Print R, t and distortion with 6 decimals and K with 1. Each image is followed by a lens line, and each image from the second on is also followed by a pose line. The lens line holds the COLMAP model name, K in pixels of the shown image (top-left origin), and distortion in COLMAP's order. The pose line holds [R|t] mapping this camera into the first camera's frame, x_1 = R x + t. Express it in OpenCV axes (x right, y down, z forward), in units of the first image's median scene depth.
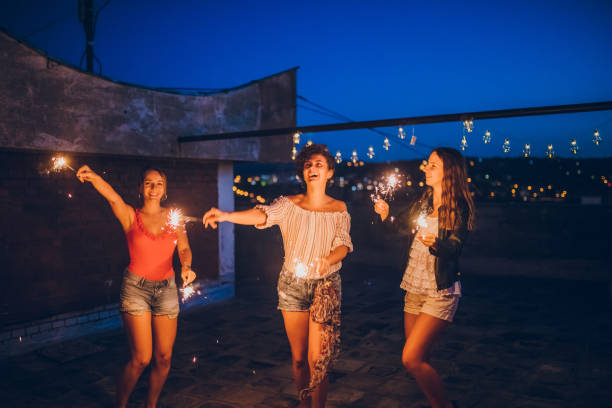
lens RADIAL K [[584.0, 0, 299.7], [0, 584.0, 200.6], [0, 0, 1]] dist [-0.031818, 0.000000]
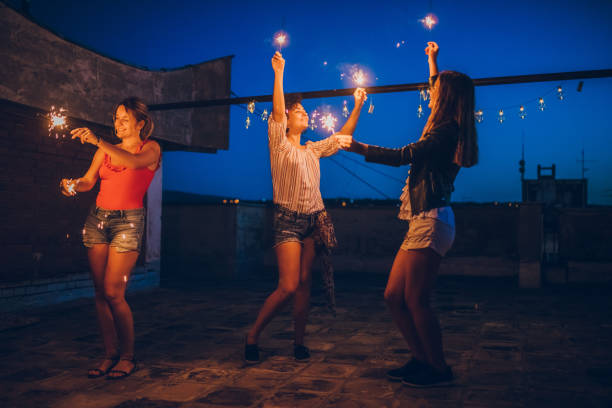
lens RADIAL K [[584.0, 0, 302.9], [0, 584.0, 199.9], [0, 0, 1]] dist [-0.031818, 0.000000]
pose [[0.975467, 0.031214, 0.217922, -0.120961], [-0.016185, 0.997387, -0.070413, 0.110262], [-0.219551, 0.065158, 0.973423, 0.011621]]
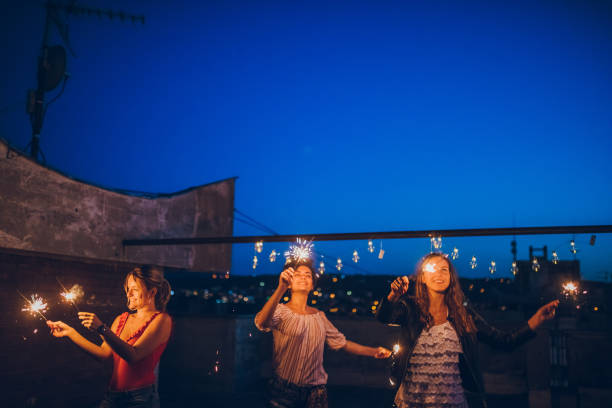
lens RADIAL K [[584.0, 0, 301.3], [0, 584.0, 195.0], [0, 0, 1]] dist [-0.031818, 0.000000]
pose [[0.972124, 0.066409, 0.224868, -0.149992], [-0.019931, 0.978986, -0.202953, 0.006269], [-0.233620, 0.192814, 0.953019, 0.016907]]
